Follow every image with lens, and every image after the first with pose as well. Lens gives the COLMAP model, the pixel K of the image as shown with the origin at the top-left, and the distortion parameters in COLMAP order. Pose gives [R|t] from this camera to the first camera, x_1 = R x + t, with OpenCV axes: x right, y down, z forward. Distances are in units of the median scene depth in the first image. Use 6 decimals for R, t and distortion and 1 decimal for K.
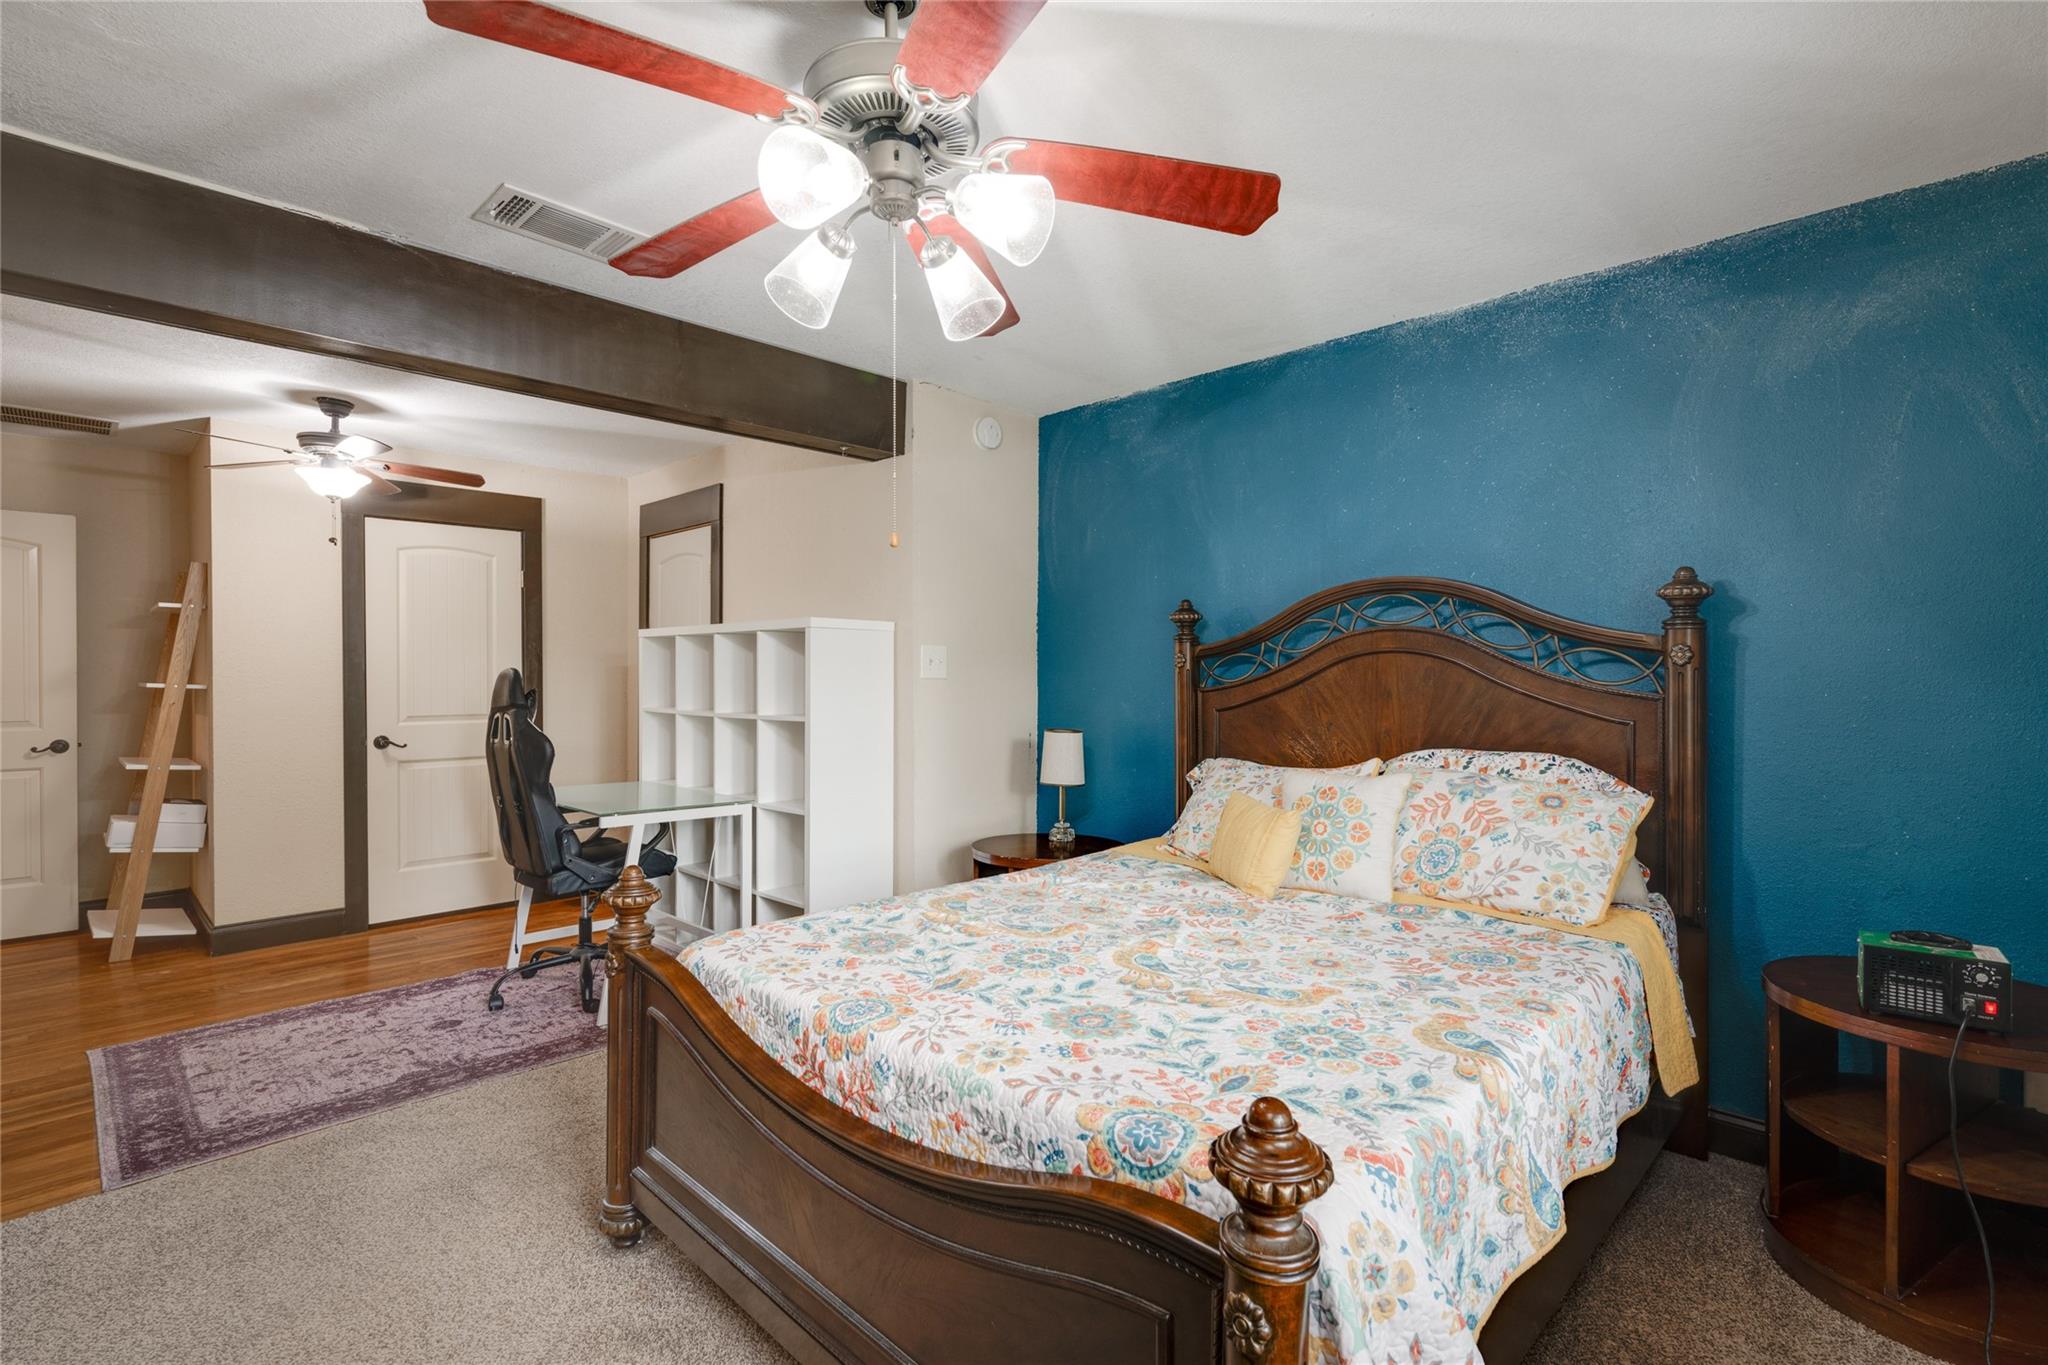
lens RADIAL K [[930.9, 0, 1028.0], [0, 930.9, 677.1], [0, 0, 1]] dist [0.003365, -0.001776]
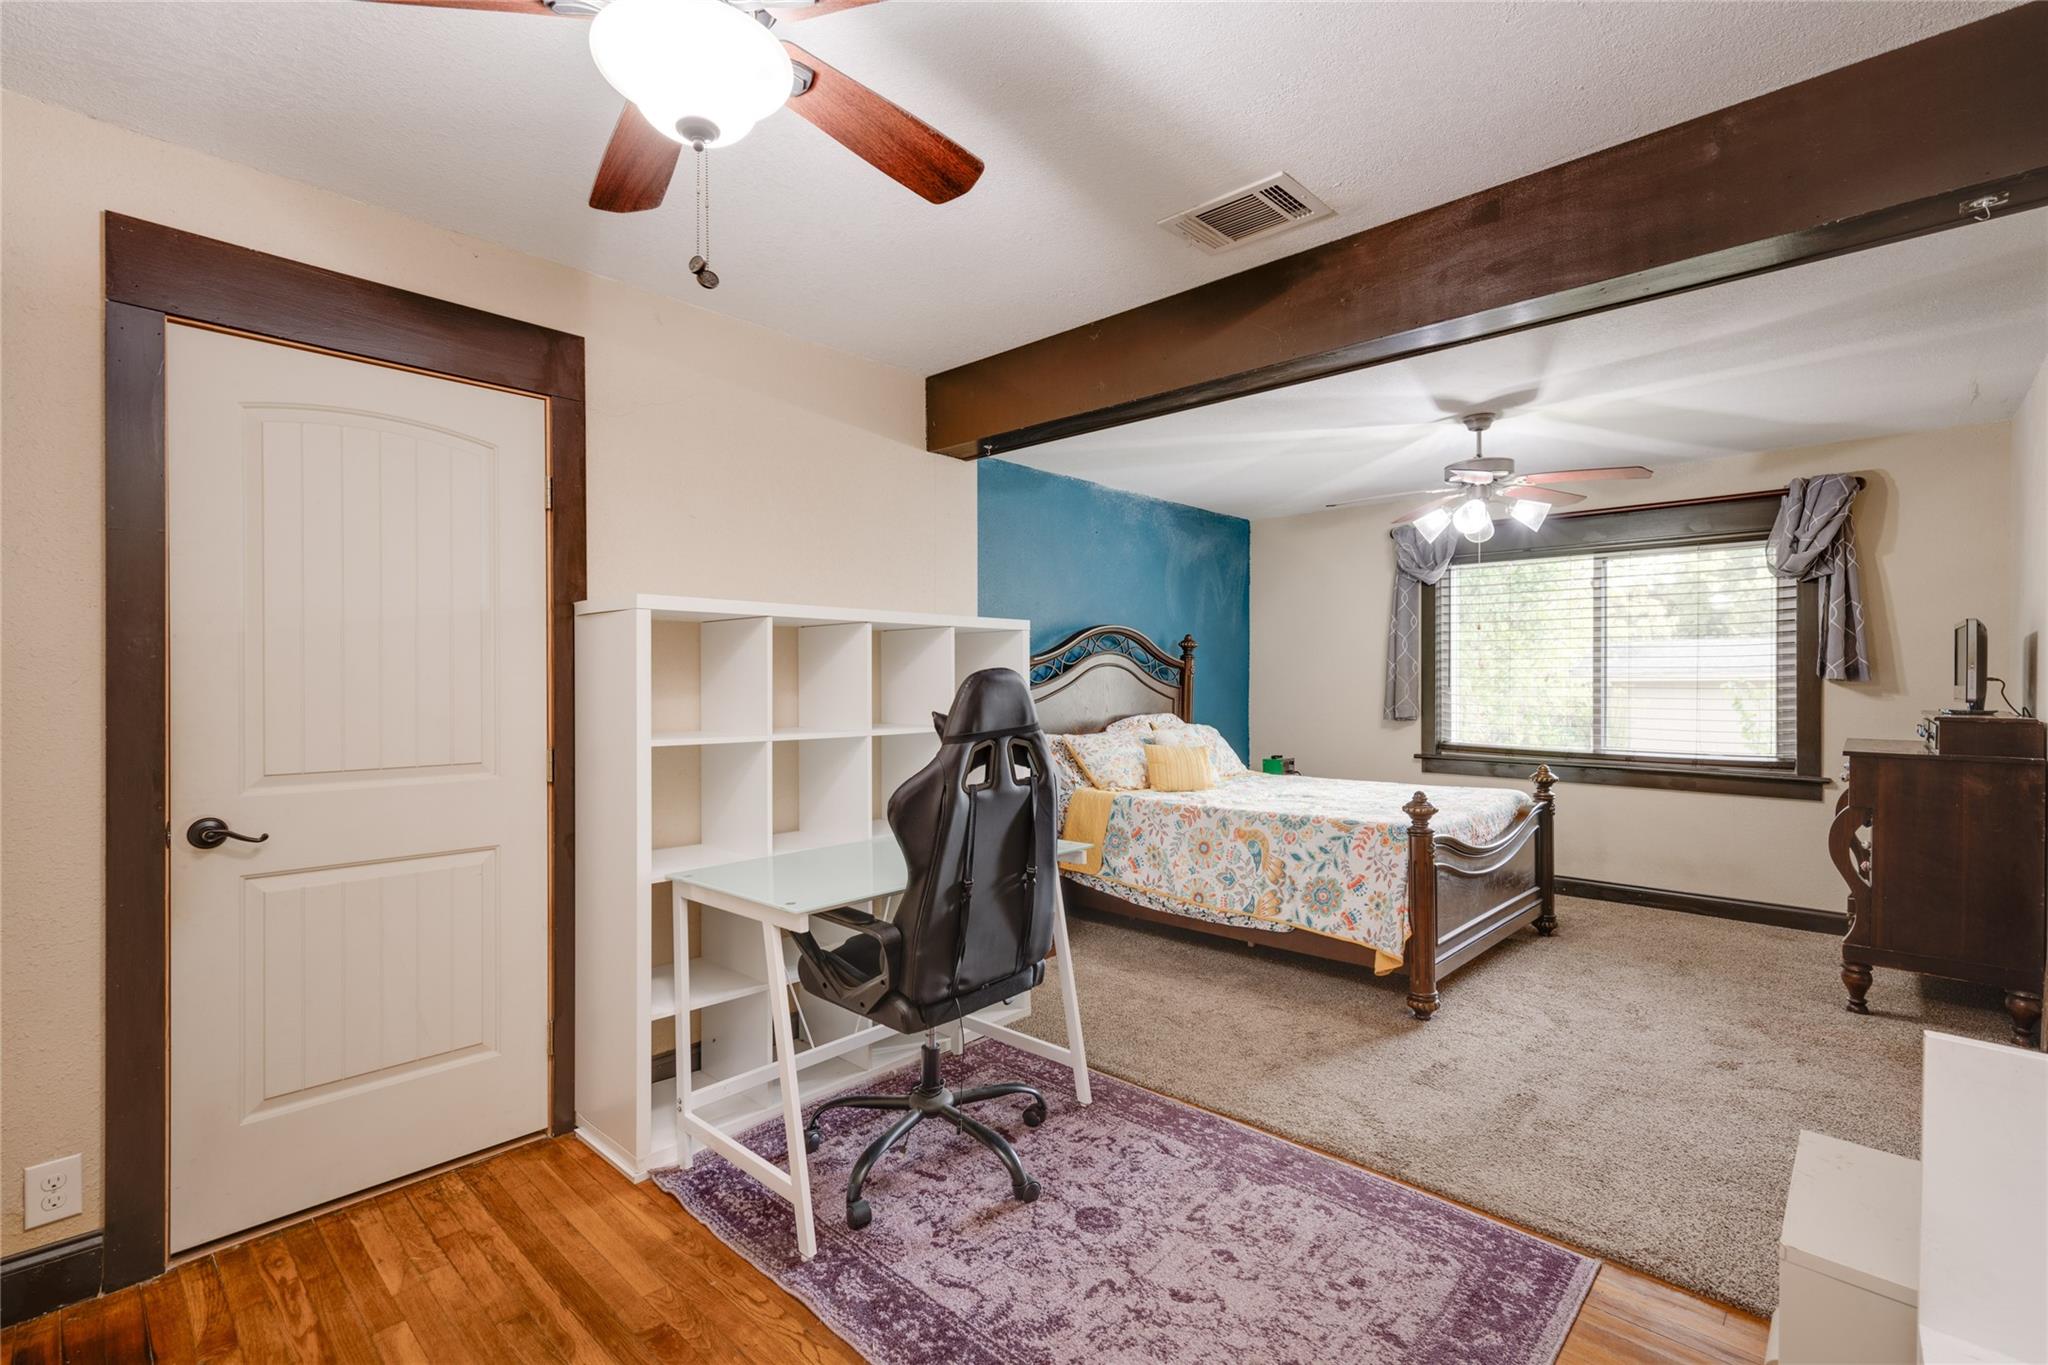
lens RADIAL K [[930.9, 0, 1009.0], [0, 930.9, 684.2], [0, 0, 1]] dist [0.003365, -0.001776]
pose [[-0.007343, -0.007080, 0.999948, -1.576433], [0.005058, 0.999962, 0.007118, -0.004091], [-0.999960, 0.005110, -0.007307, 1.321047]]
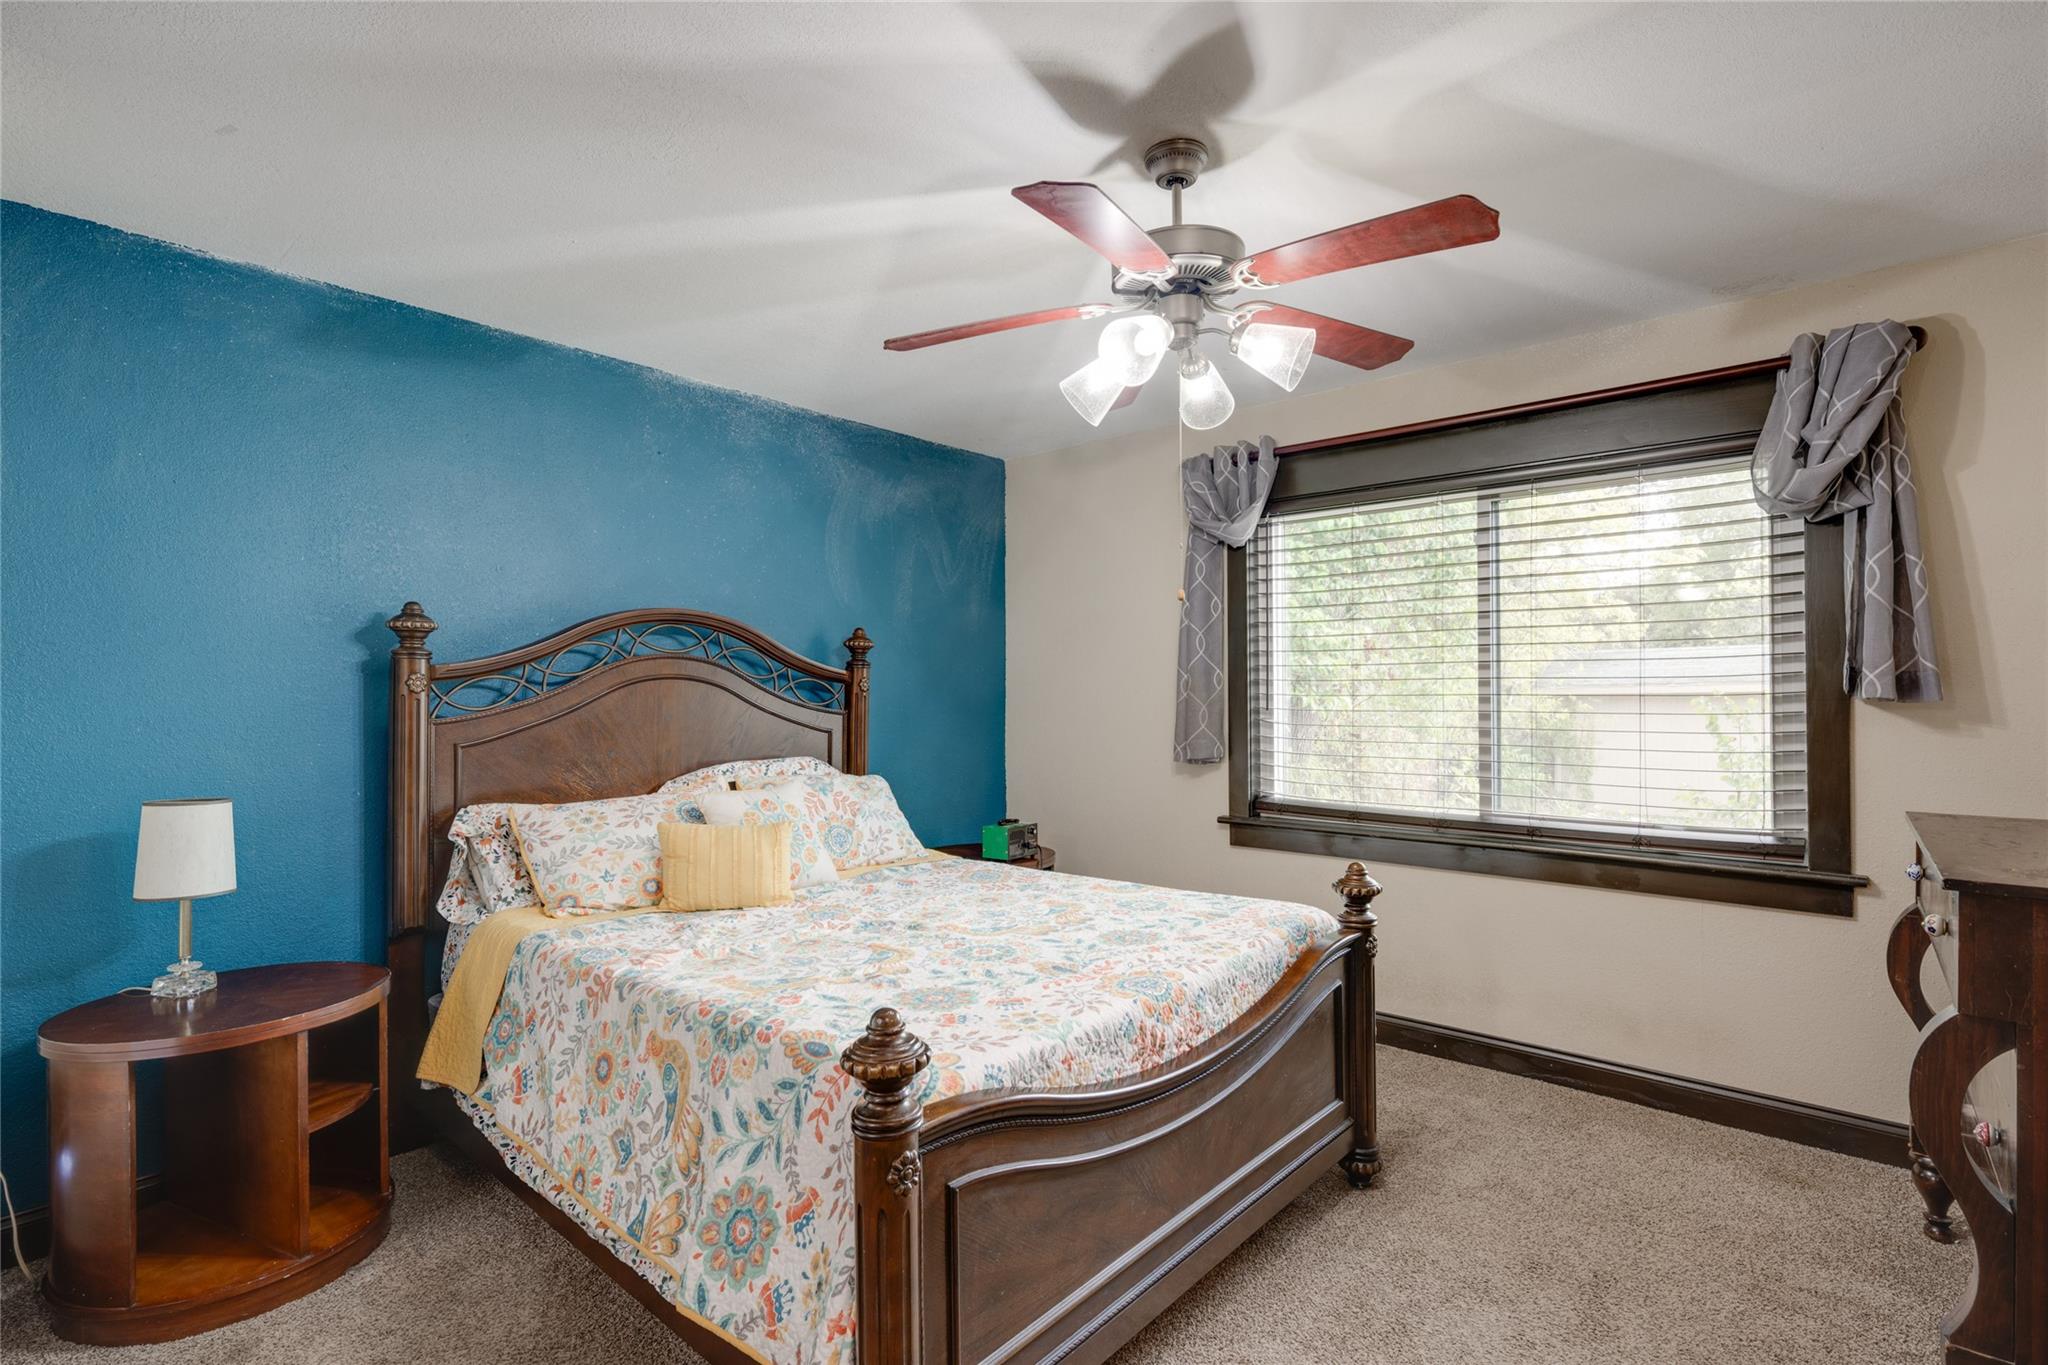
lens RADIAL K [[968.9, 0, 1033.2], [0, 968.9, 689.9], [0, 0, 1]] dist [-0.007611, 0.002550]
pose [[-0.055513, 0.002016, 0.998456, -0.814256], [0.009688, 0.999952, -0.001481, -0.008148], [-0.998411, 0.009591, -0.055530, 0.705080]]
